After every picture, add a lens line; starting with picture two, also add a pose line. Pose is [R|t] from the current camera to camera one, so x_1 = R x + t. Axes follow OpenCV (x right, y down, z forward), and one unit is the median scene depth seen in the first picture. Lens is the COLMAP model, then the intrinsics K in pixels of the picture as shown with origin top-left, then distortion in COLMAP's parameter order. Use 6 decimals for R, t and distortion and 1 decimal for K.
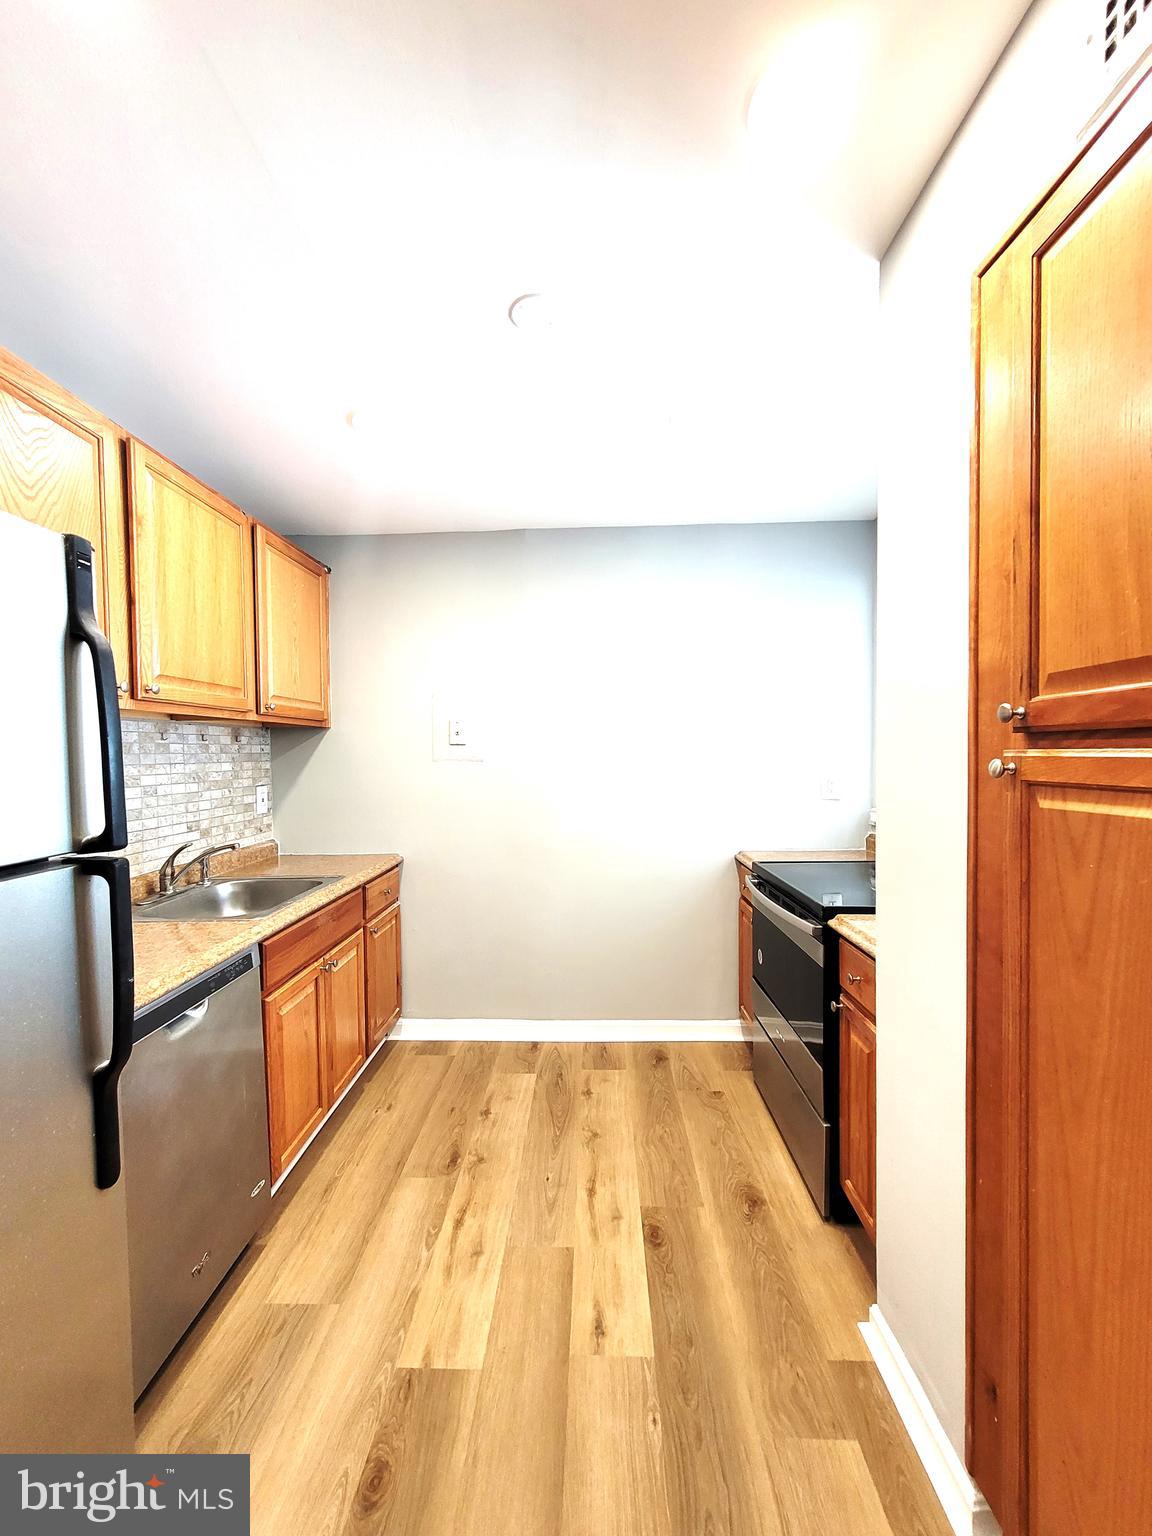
lens RADIAL K [[597.2, 0, 567.8], [0, 597.2, 765.3], [0, 0, 1]] dist [0.001355, -0.000363]
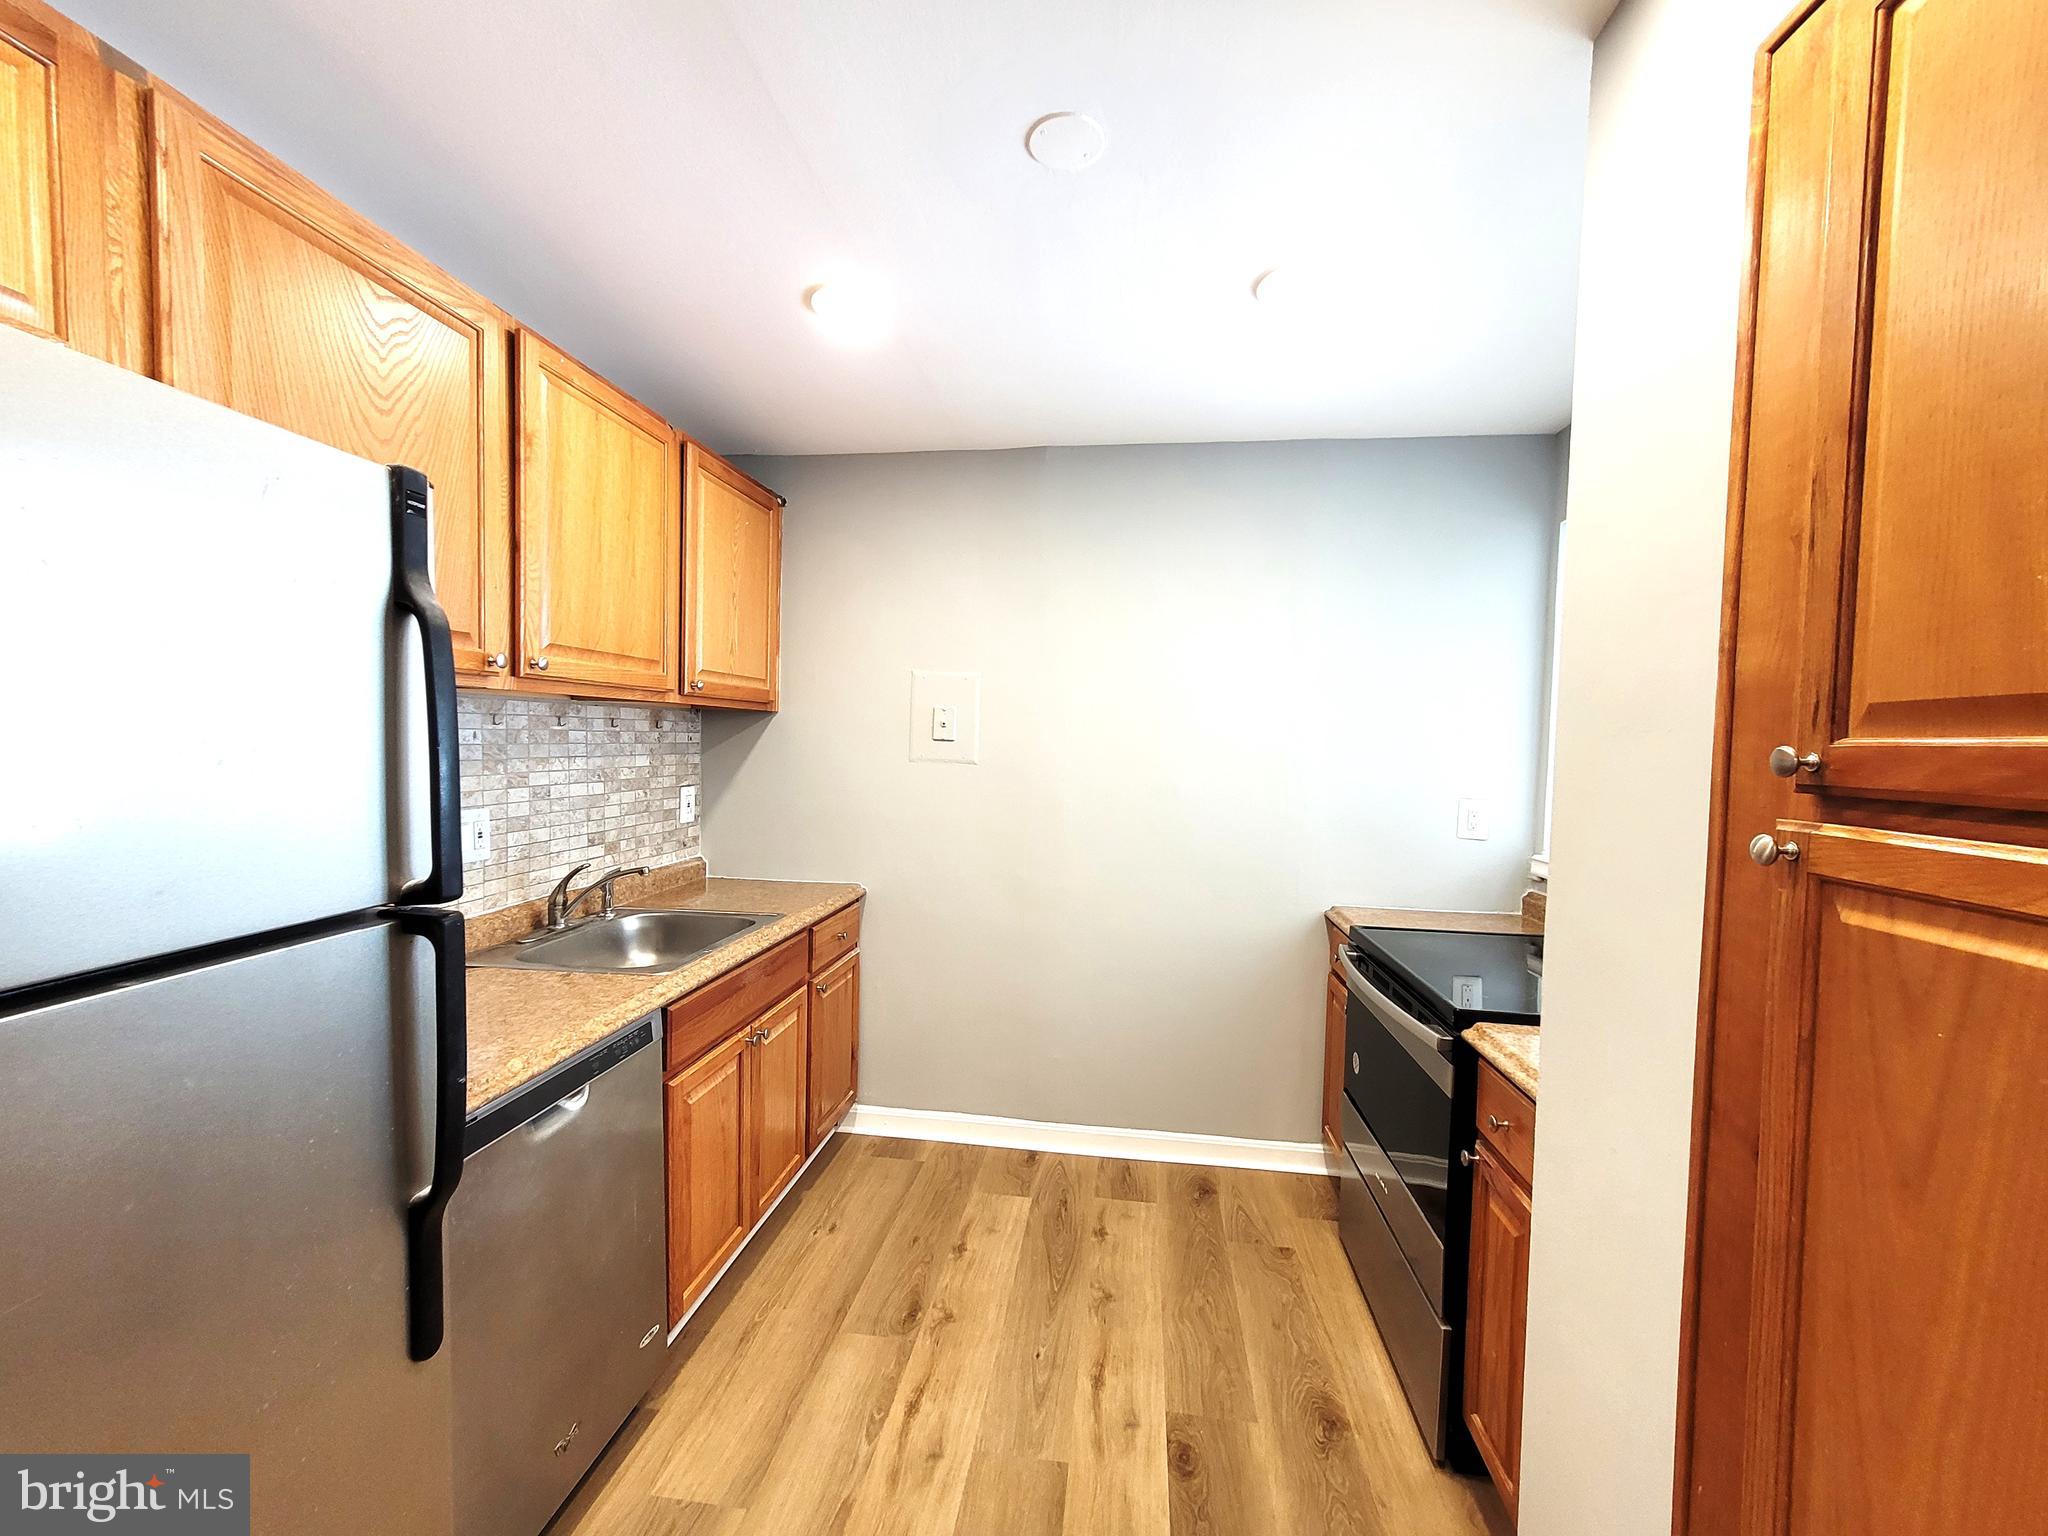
lens RADIAL K [[796.3, 0, 1024.0], [0, 796.3, 768.0], [0, 0, 1]] dist [0.001355, -0.000363]
pose [[0.994804, 0.037804, -0.094530, 0.014311], [-0.036657, 0.999232, 0.013847, -0.030714], [0.094981, -0.010310, 0.995426, 0.051989]]
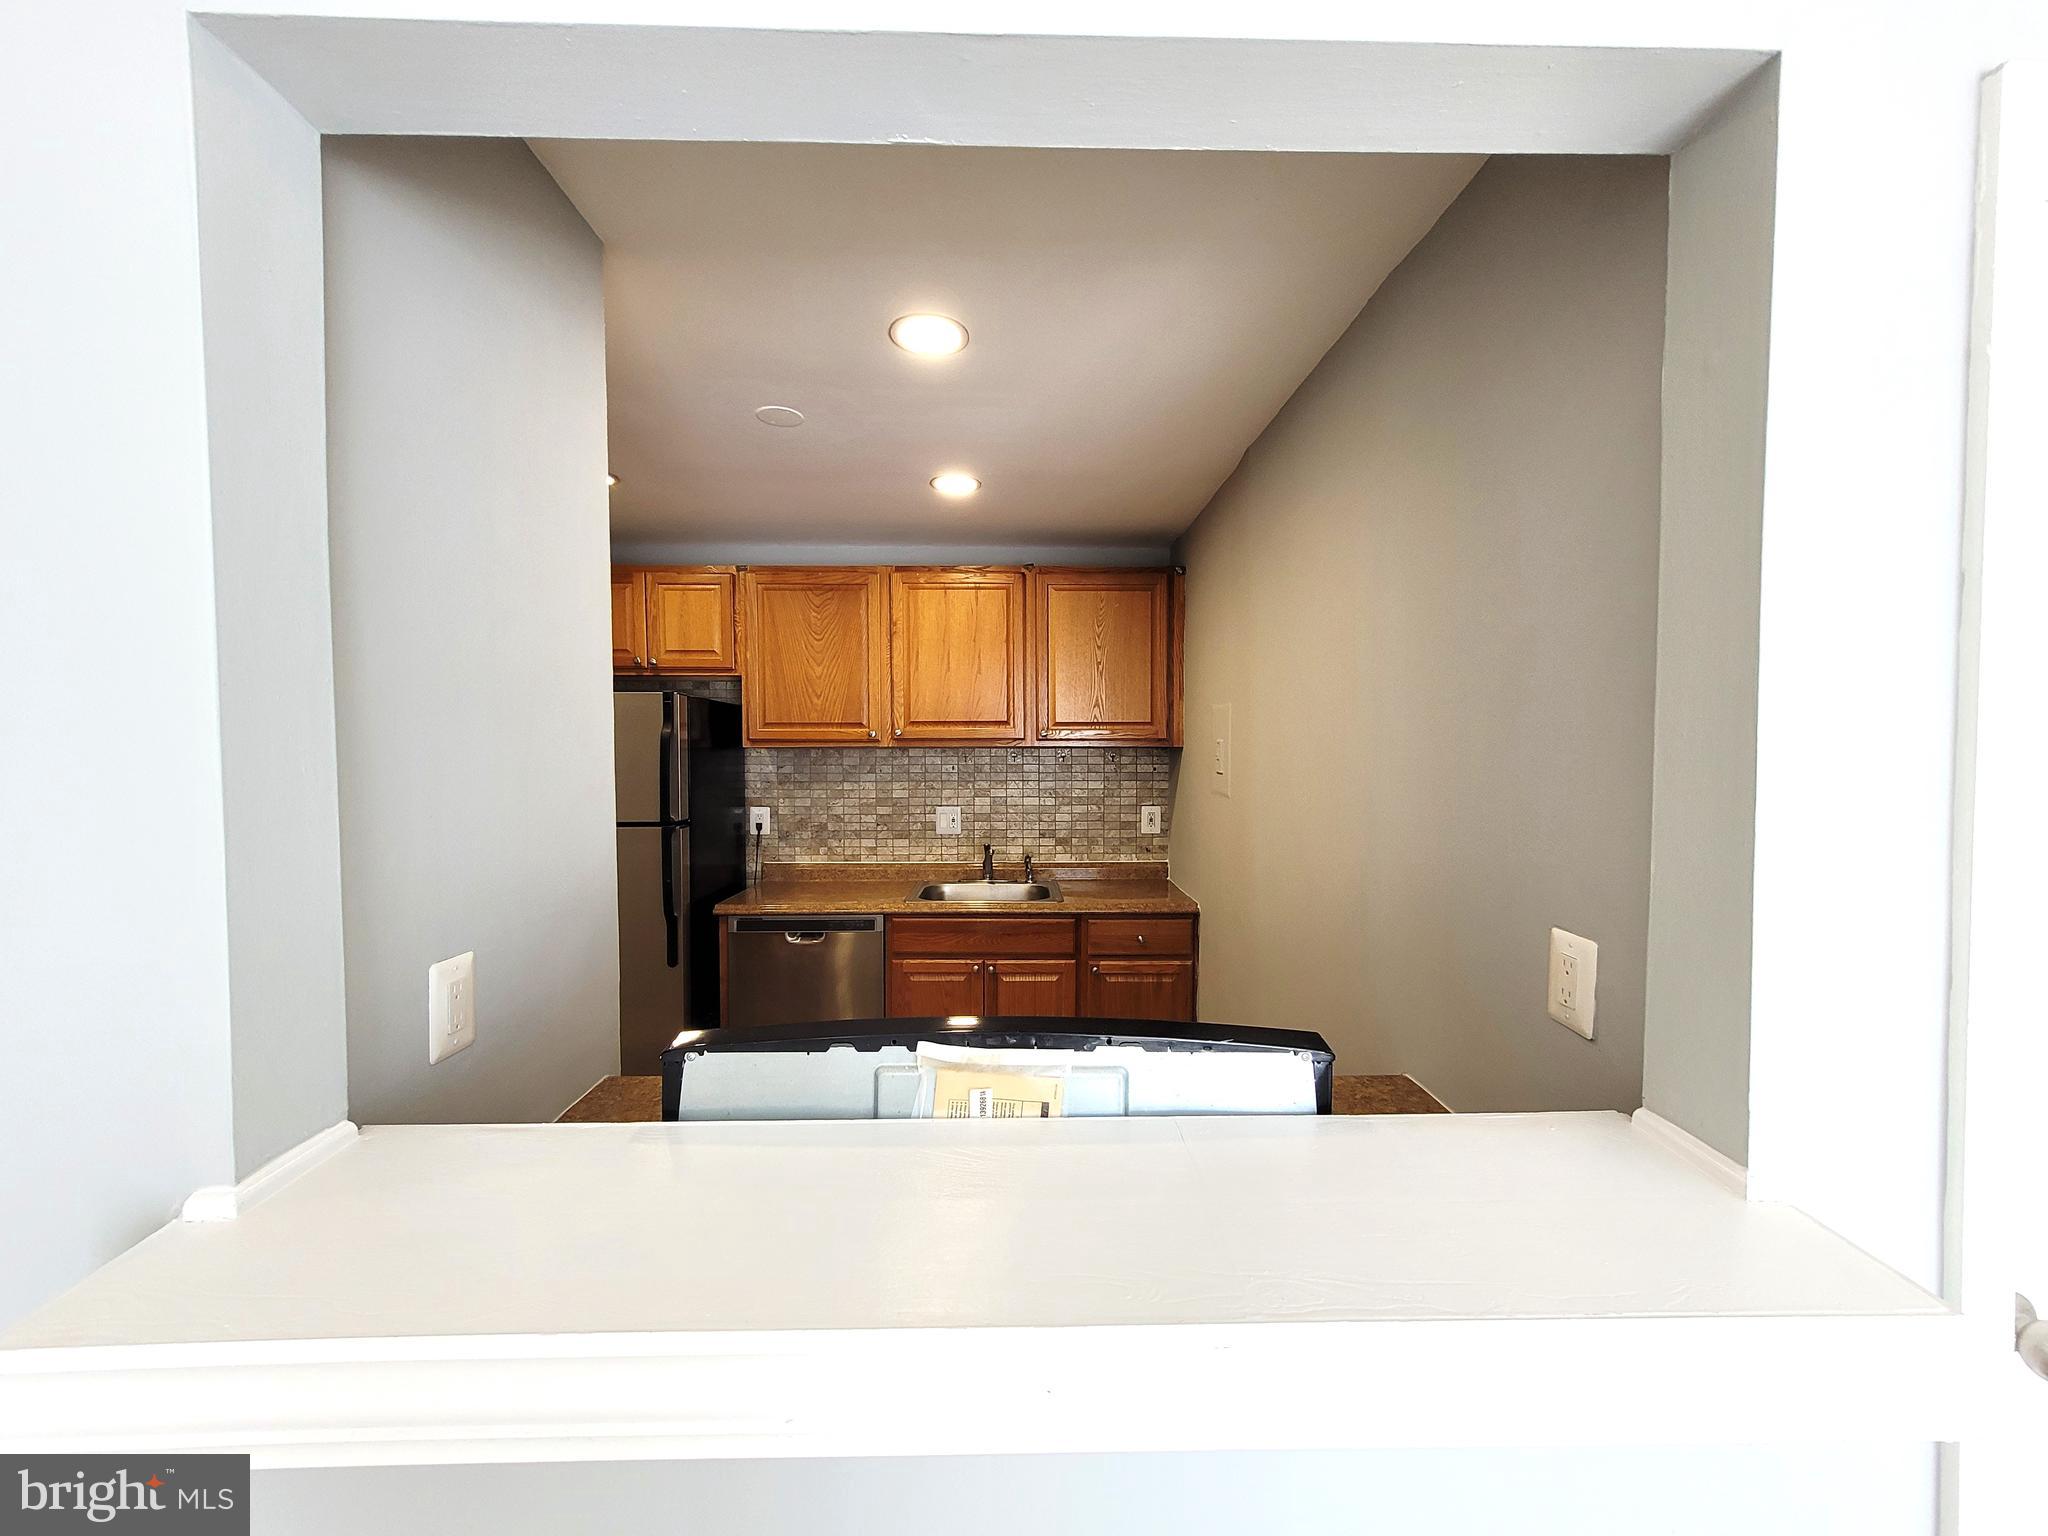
lens RADIAL K [[796.3, 0, 1024.0], [0, 796.3, 768.0], [0, 0, 1]] dist [0.001355, -0.000363]
pose [[0.066724, 0.042533, -0.996864, 1.284666], [-0.026115, 0.998823, 0.040869, -0.125287], [0.997430, 0.023306, 0.067757, 1.146651]]
